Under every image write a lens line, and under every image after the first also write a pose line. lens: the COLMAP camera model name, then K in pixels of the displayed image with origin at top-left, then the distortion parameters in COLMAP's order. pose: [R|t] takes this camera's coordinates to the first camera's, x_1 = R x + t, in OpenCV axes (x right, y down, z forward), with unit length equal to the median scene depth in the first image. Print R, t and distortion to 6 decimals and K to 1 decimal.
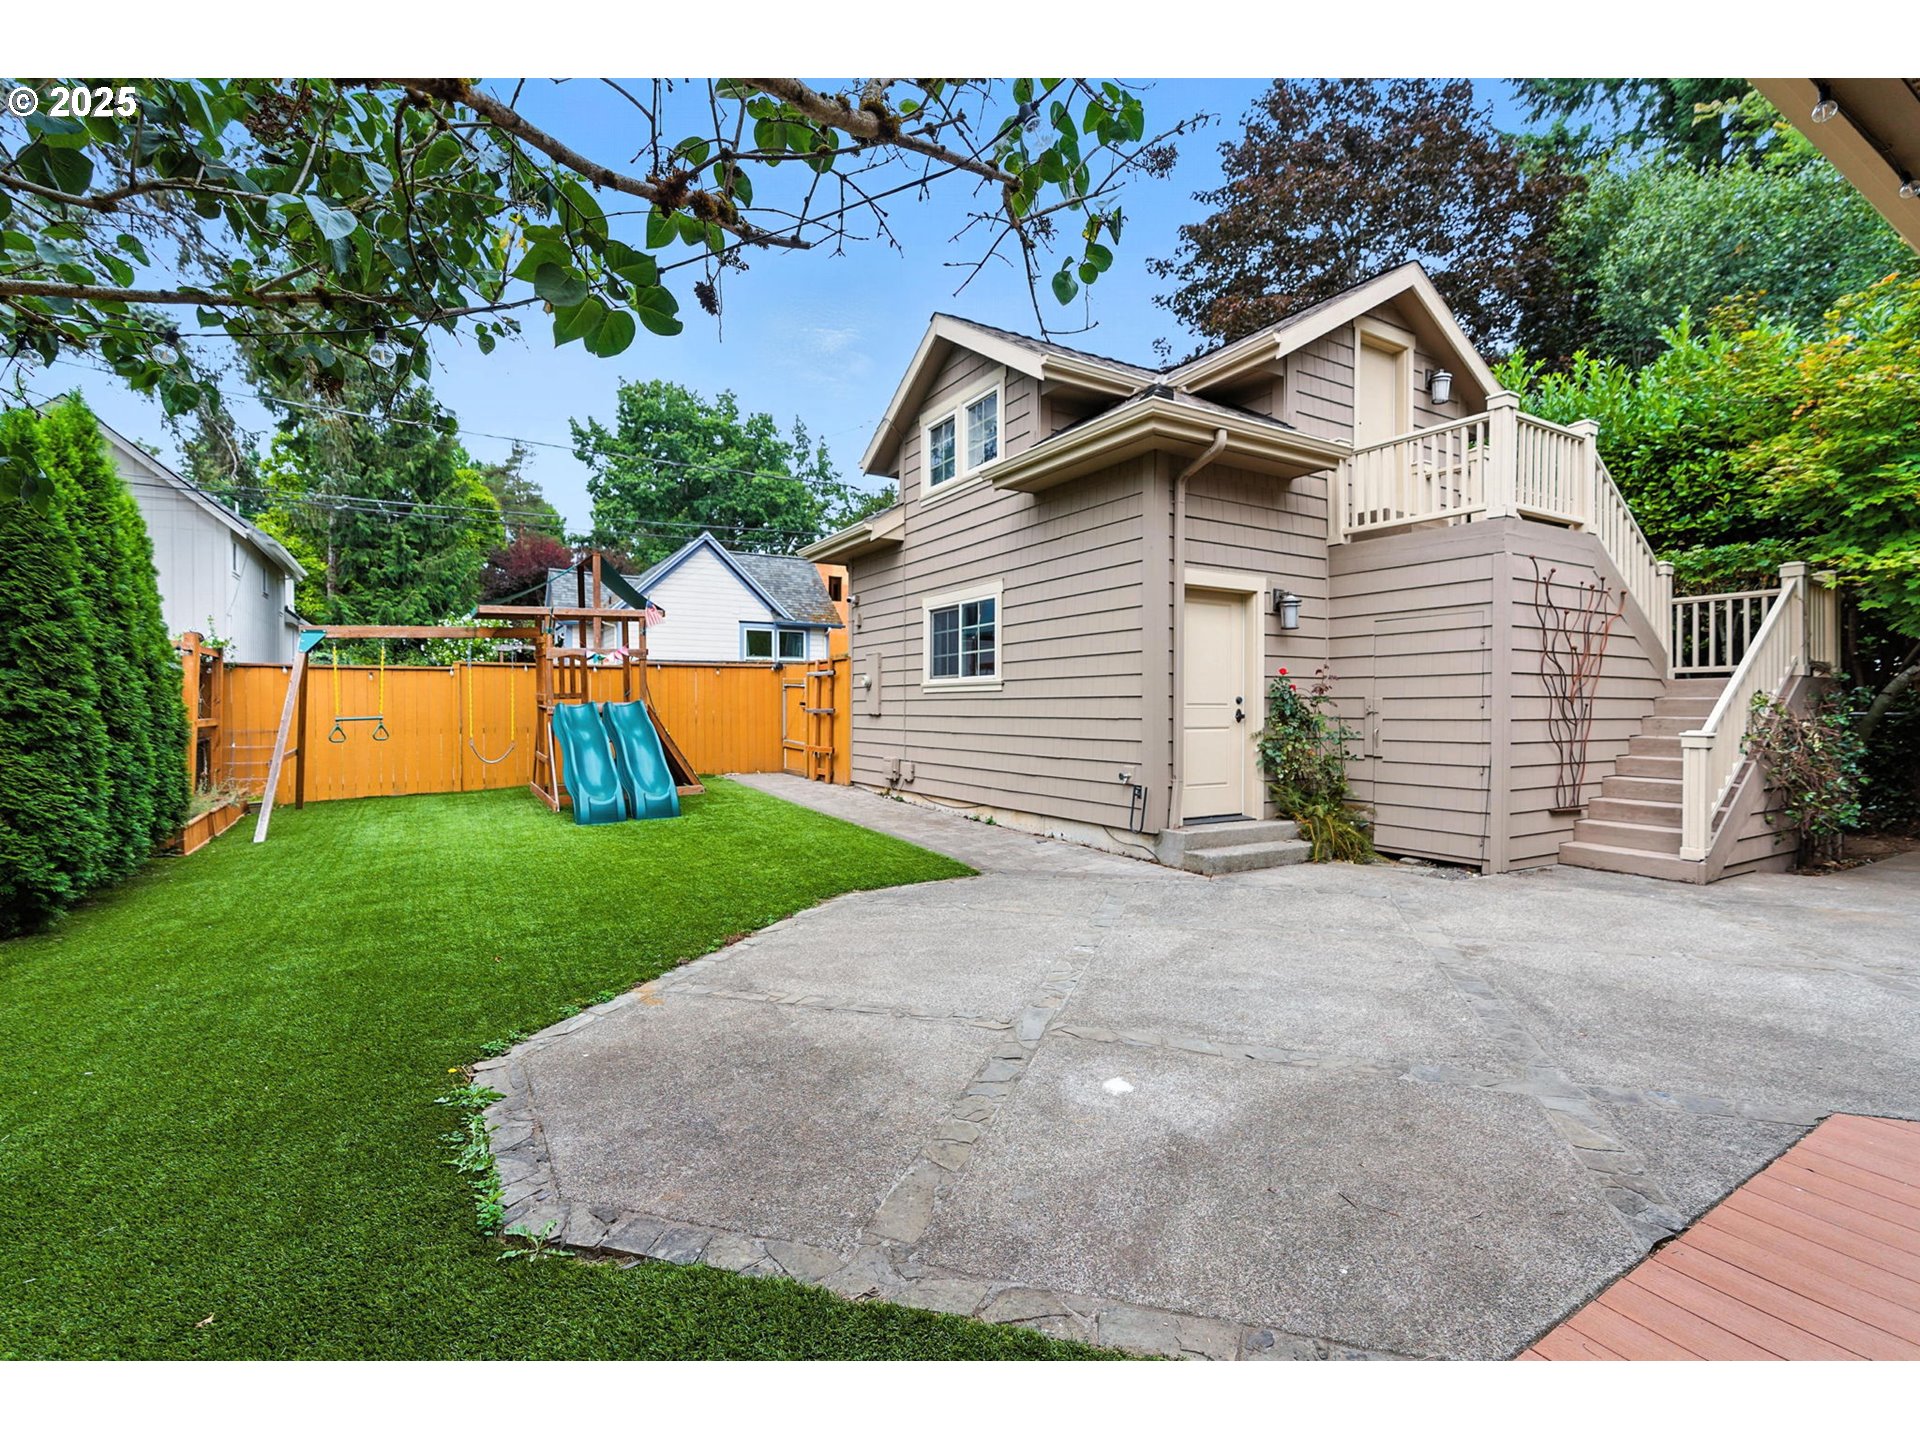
lens RADIAL K [[878.1, 0, 970.6], [0, 878.1, 720.5], [0, 0, 1]] dist [-0.003729, 0.003517]
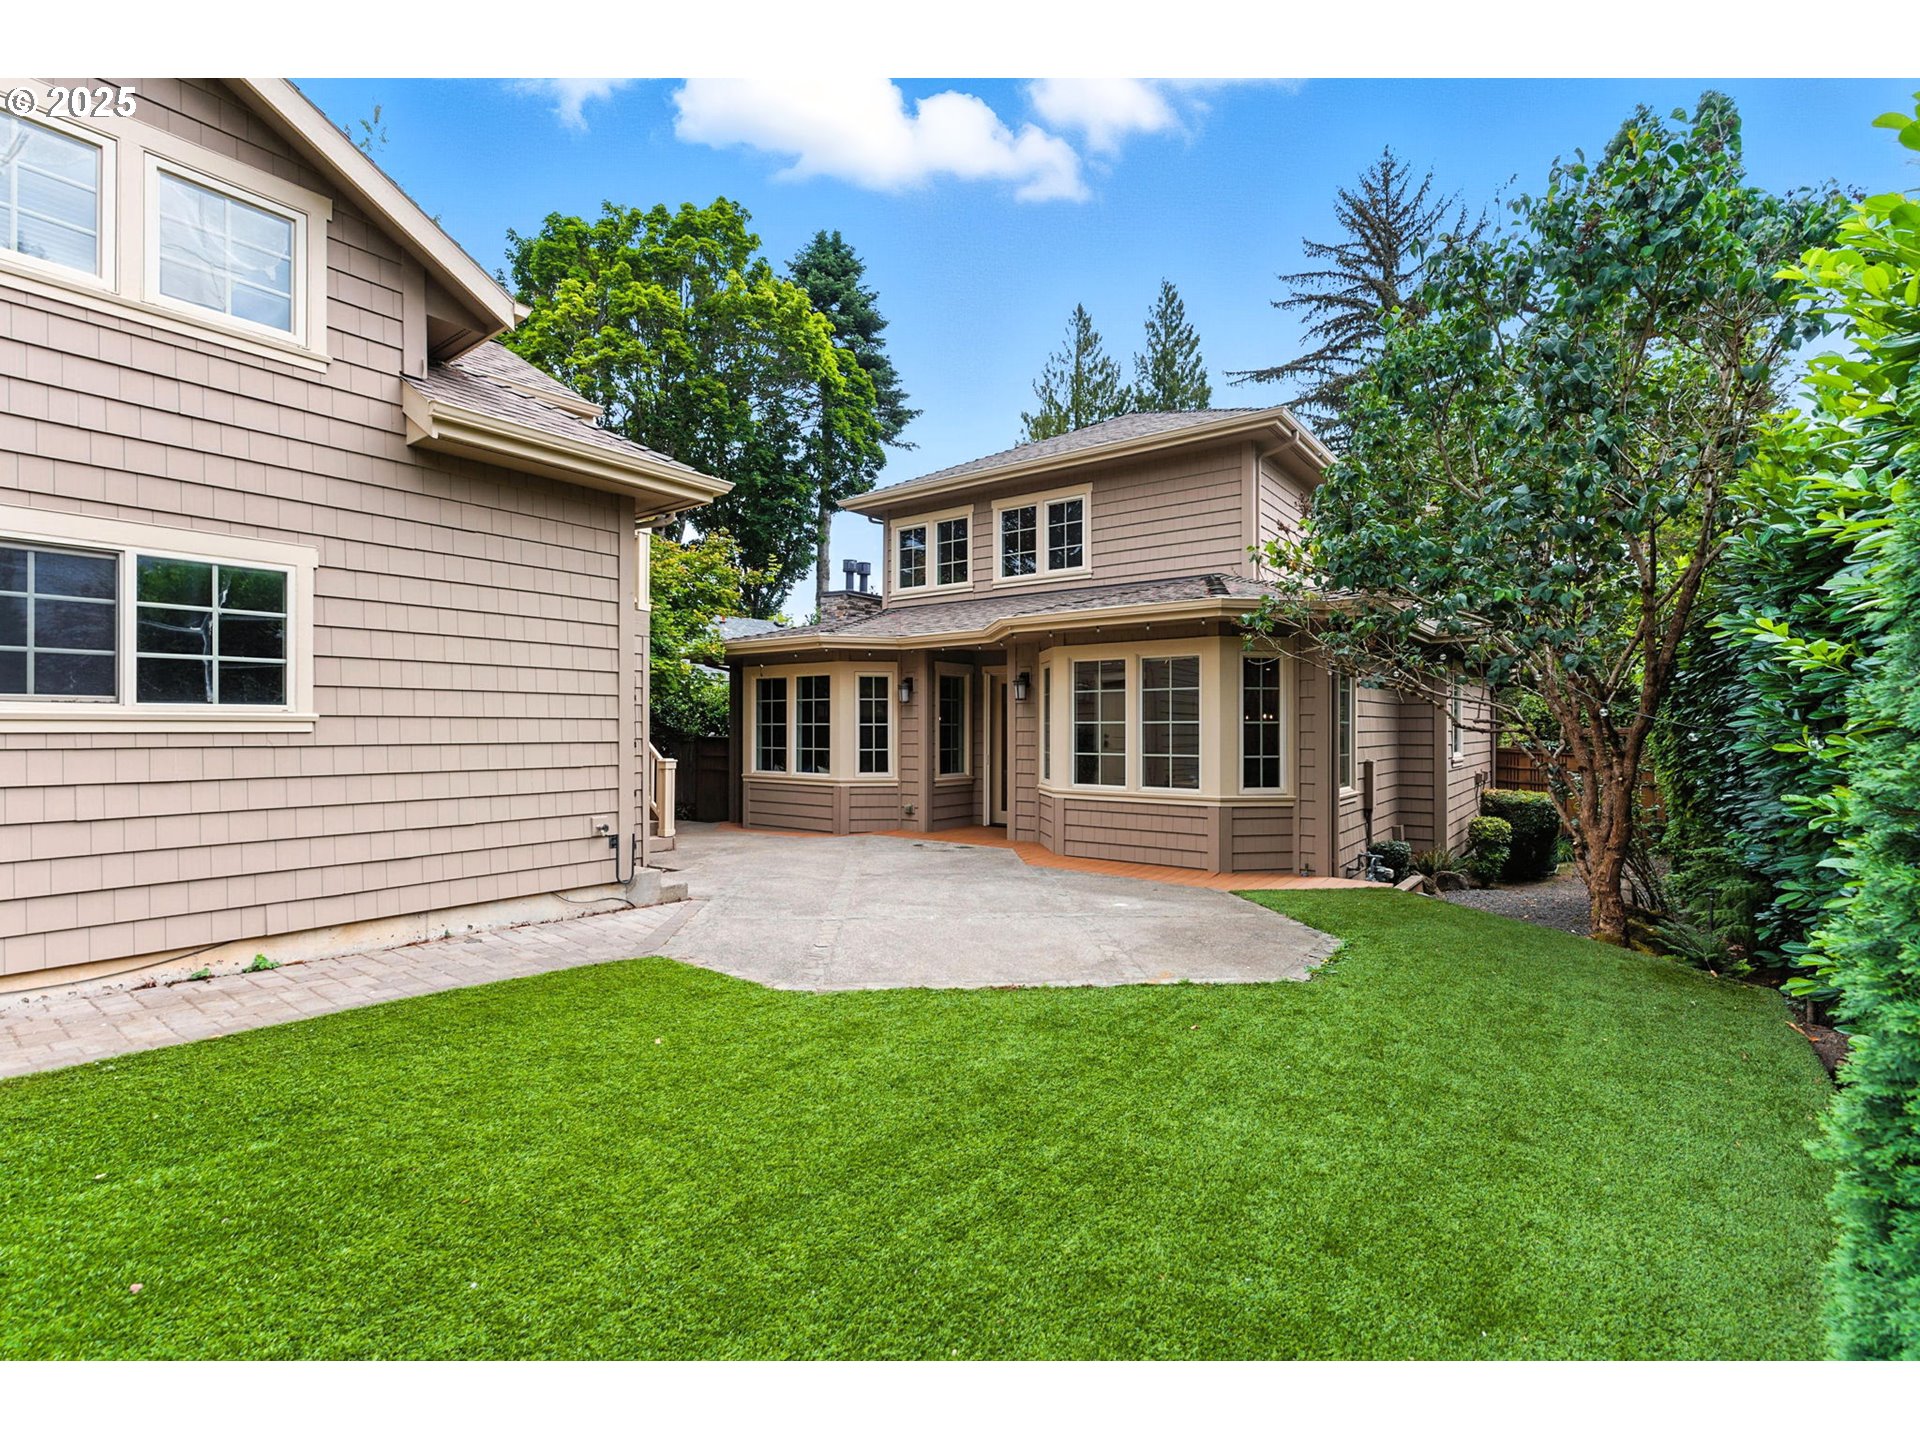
lens RADIAL K [[878.1, 0, 961.0], [0, 878.1, 726.5], [0, 0, 1]] dist [-0.003729, 0.003517]
pose [[-0.375767, 0.001581, 0.926713, -0.681533], [0.011078, 0.999935, 0.002786, -0.034888], [-0.926648, 0.011313, -0.375760, 0.812523]]
